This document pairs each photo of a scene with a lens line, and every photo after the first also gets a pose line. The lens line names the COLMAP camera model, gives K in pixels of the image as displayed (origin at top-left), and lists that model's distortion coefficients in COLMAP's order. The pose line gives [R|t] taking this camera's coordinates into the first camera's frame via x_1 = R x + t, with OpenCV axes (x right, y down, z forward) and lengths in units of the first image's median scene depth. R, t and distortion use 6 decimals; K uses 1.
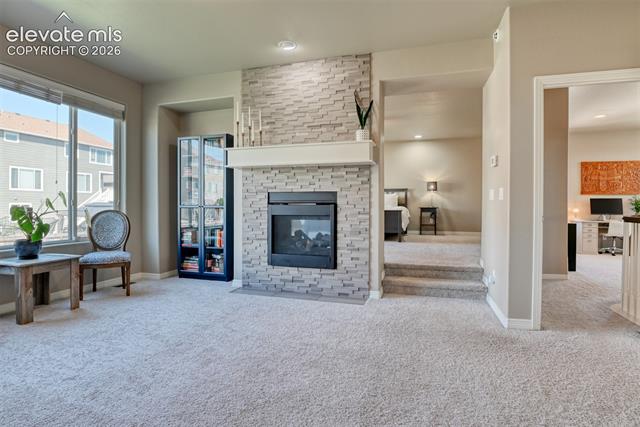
lens RADIAL K [[320.5, 0, 322.0], [0, 320.5, 207.4], [0, 0, 1]] dist [-0.026954, 0.000162]
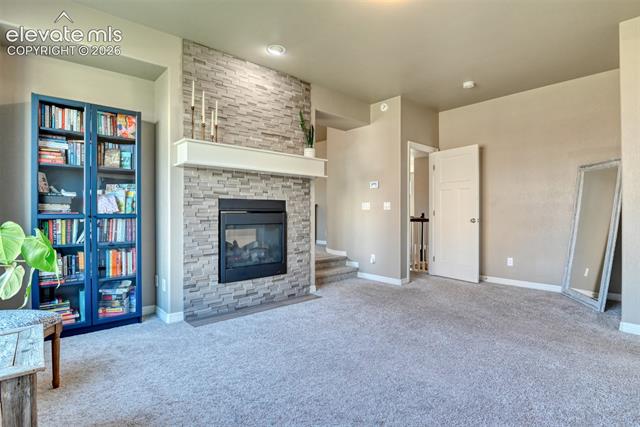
lens RADIAL K [[320.5, 0, 317.8], [0, 320.5, 213.0], [0, 0, 1]] dist [-0.026954, 0.000162]
pose [[0.522203, -0.003862, 0.852812, -0.817462], [0.006497, 0.999979, 0.000551, -0.007752], [-0.852796, 0.005253, 0.522217, 0.358321]]
